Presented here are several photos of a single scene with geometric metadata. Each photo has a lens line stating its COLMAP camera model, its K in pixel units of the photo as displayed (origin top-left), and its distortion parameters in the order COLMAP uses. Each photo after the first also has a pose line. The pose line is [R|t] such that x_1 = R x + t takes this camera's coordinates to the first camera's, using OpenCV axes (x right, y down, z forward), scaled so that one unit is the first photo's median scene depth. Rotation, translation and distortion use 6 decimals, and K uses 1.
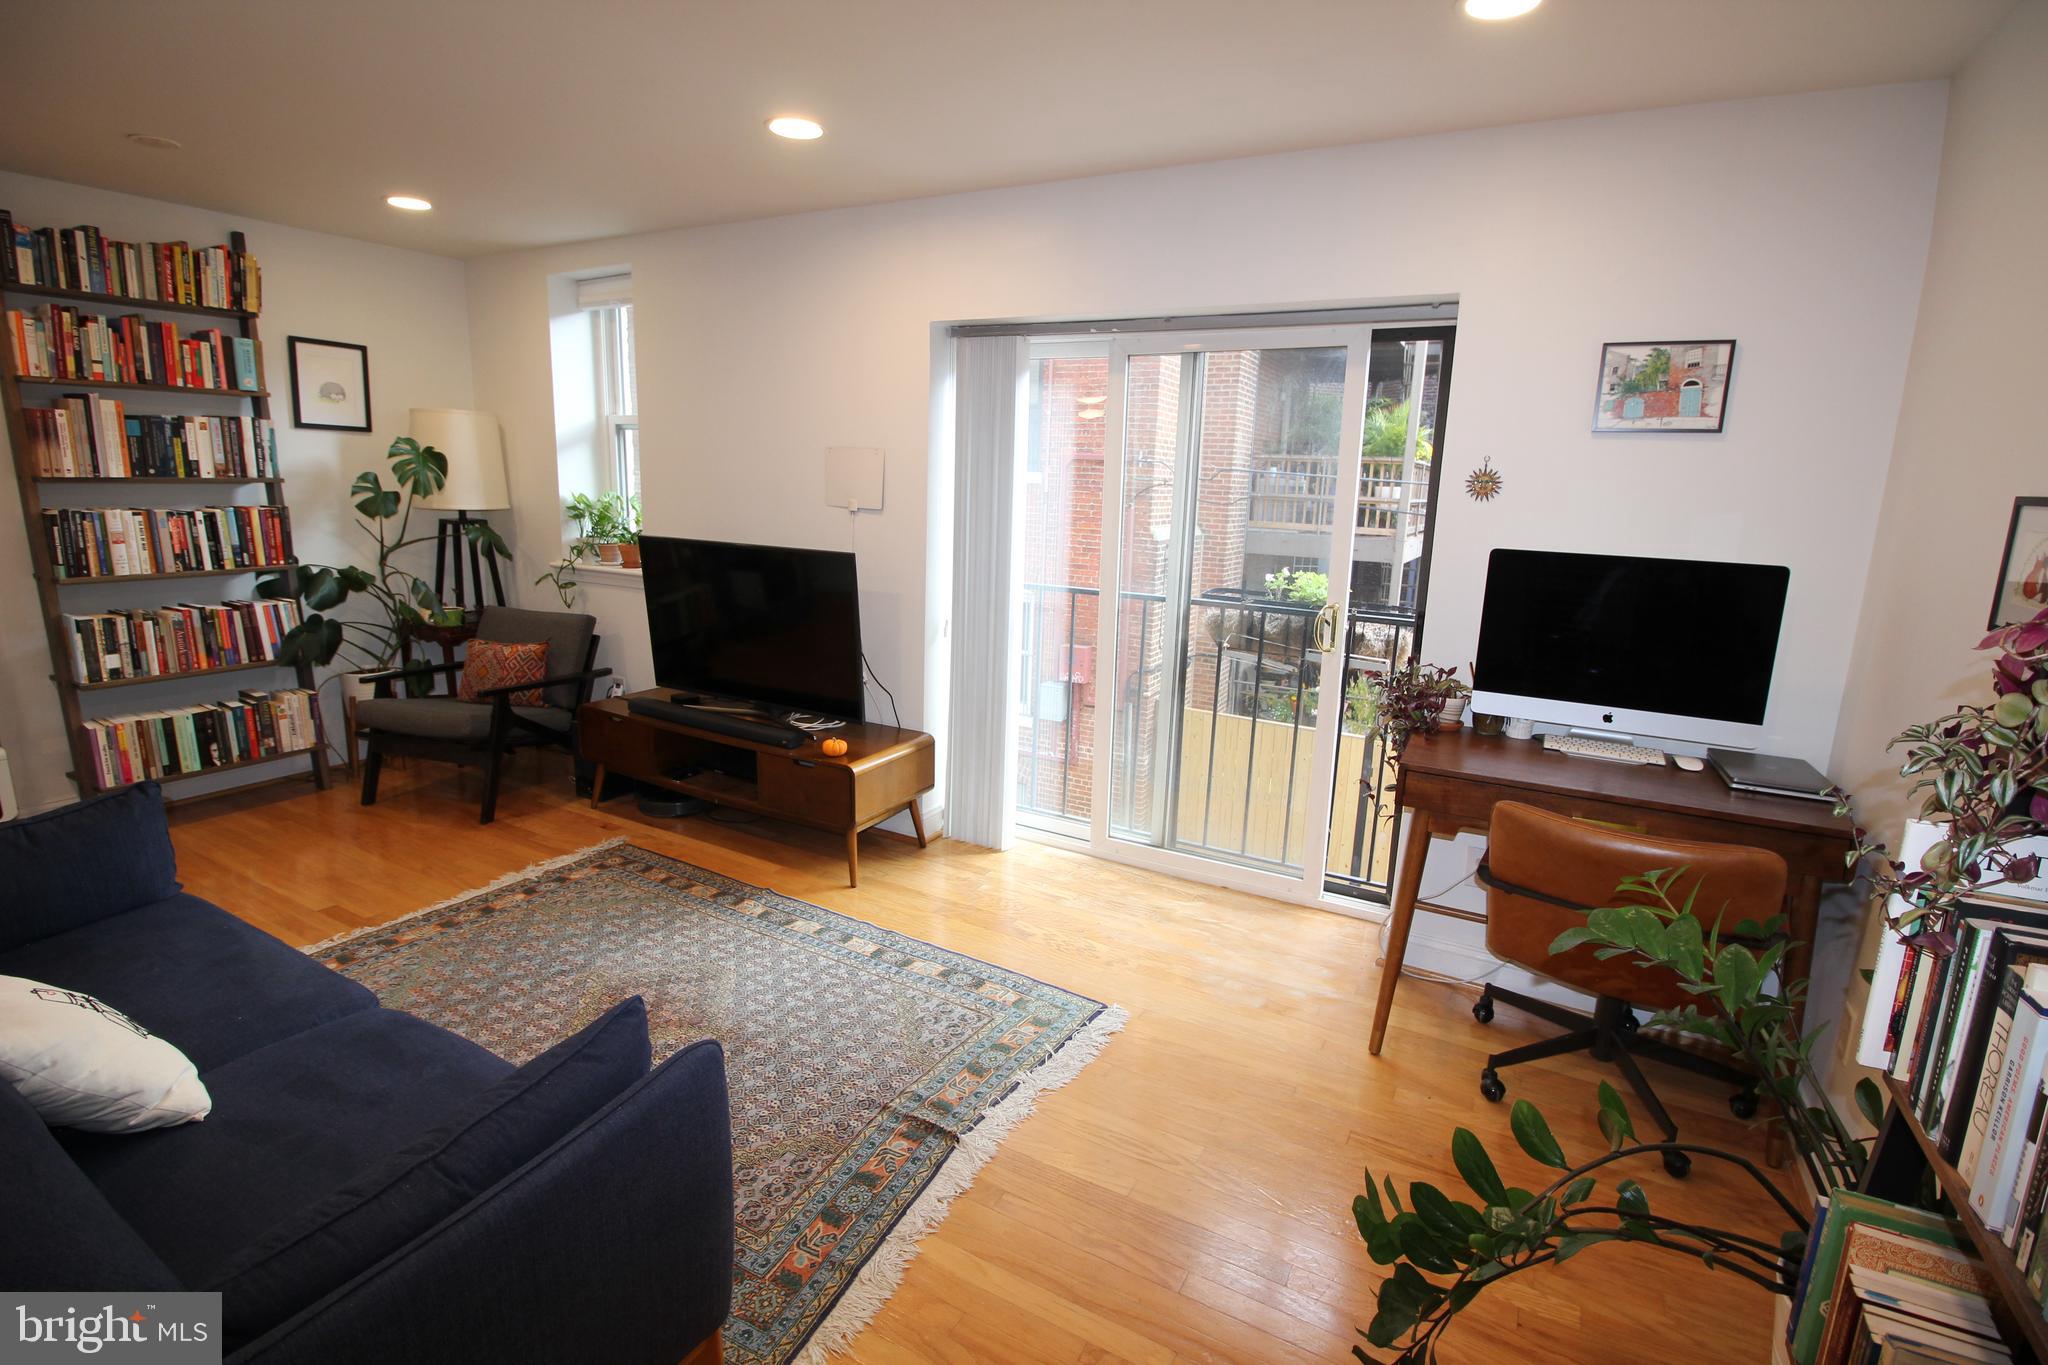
lens RADIAL K [[946.6, 0, 1038.2], [0, 946.6, 661.7], [0, 0, 1]] dist [-0.004008, -0.010239]
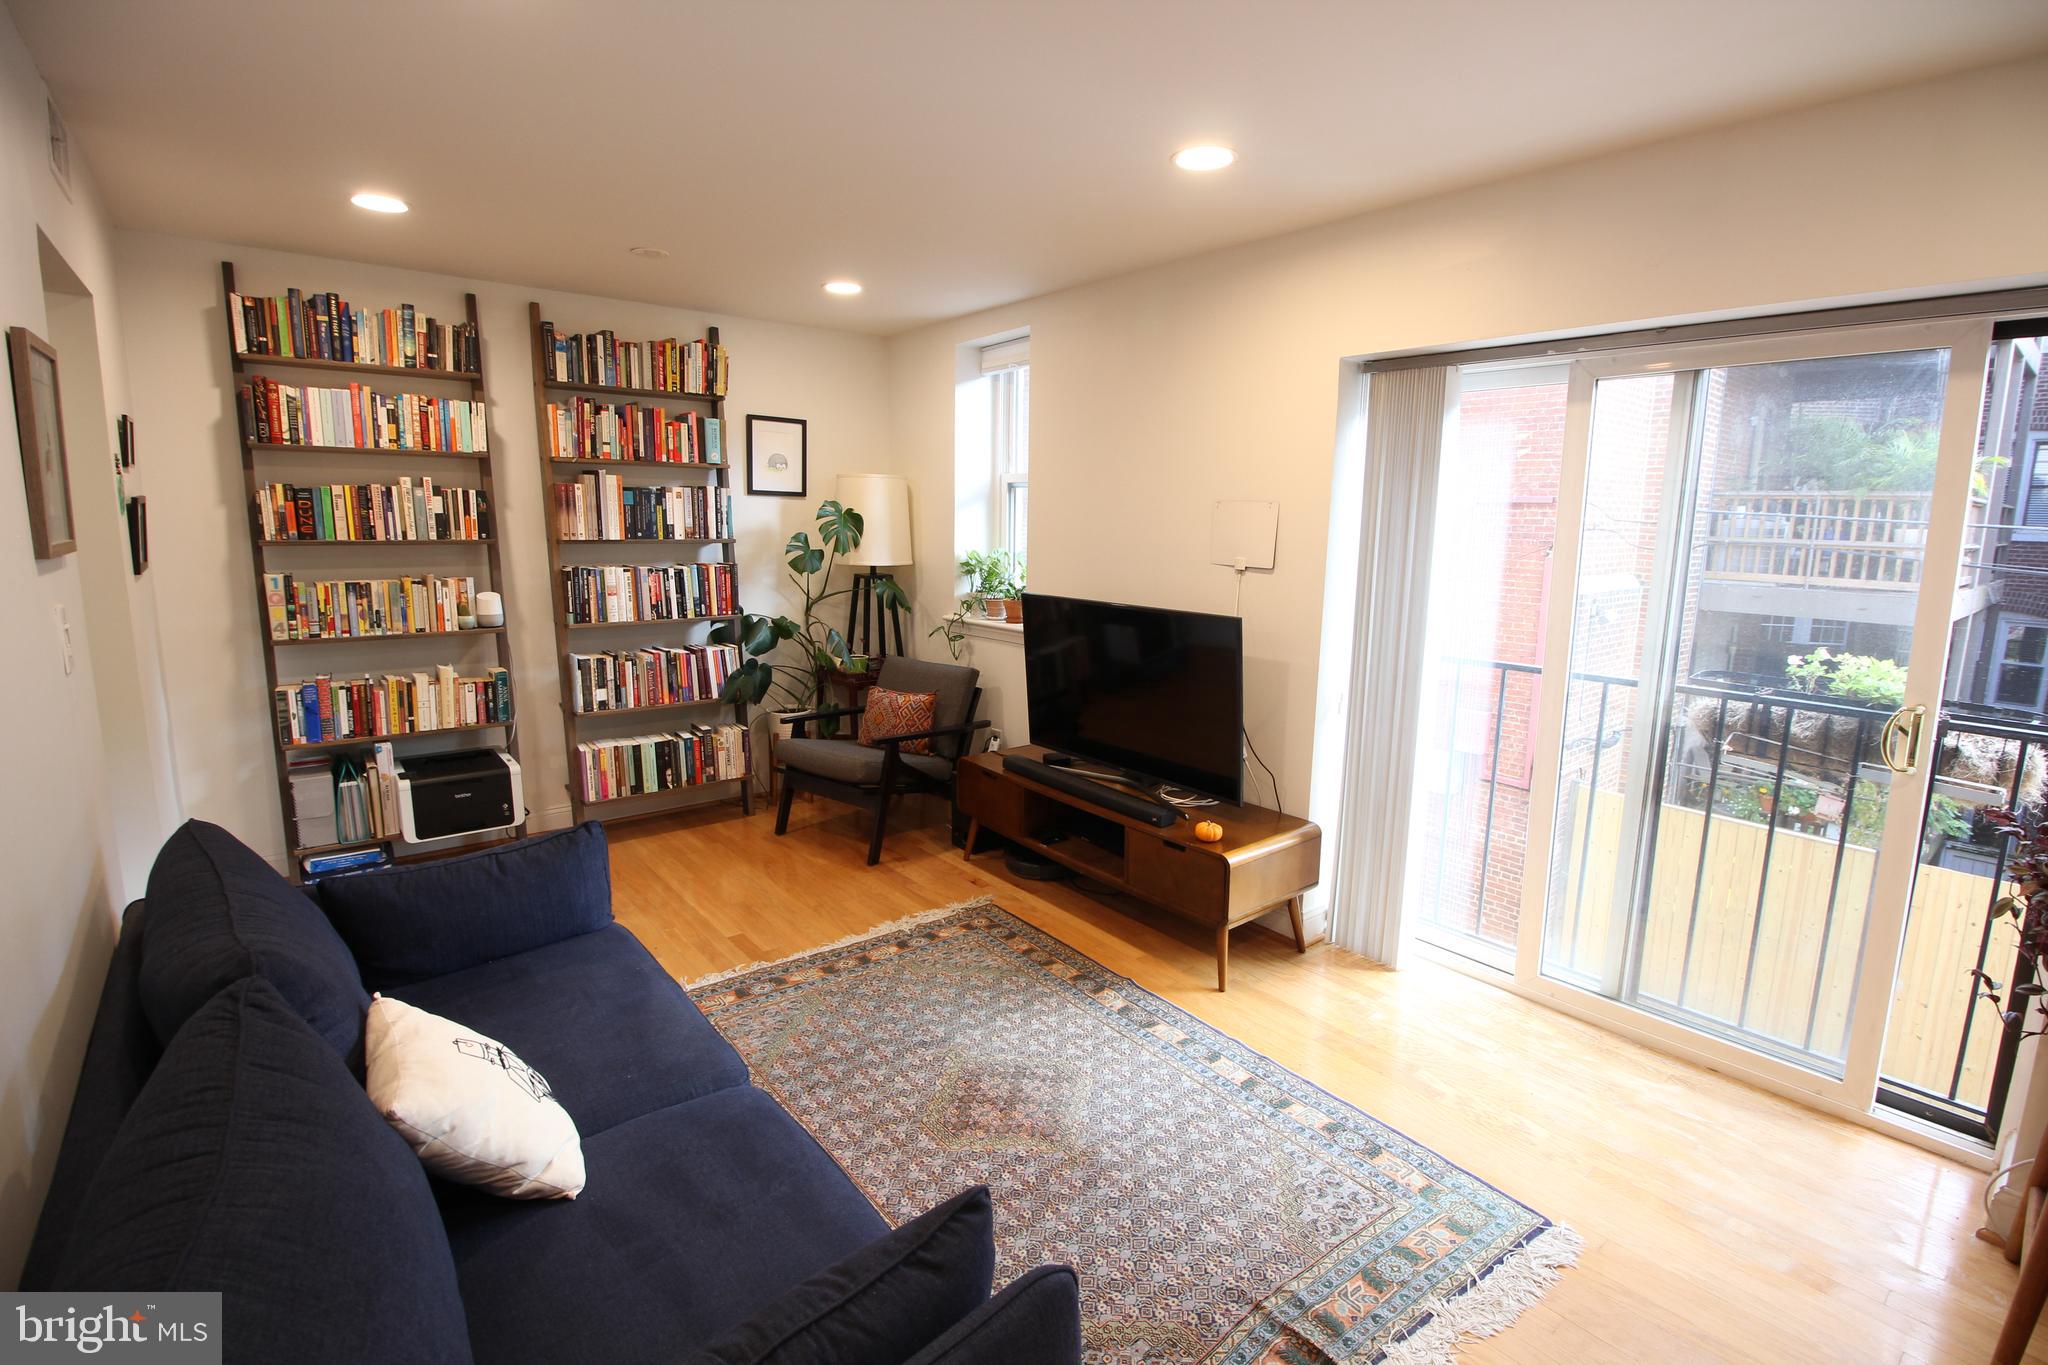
lens RADIAL K [[946.6, 0, 1035.9], [0, 946.6, 666.8], [0, 0, 1]] dist [-0.004008, -0.010239]
pose [[0.926934, 0.040261, -0.373057, -0.037655], [-0.056016, 0.997933, -0.031484, -0.028980], [0.371019, 0.050081, 0.927274, 0.093544]]
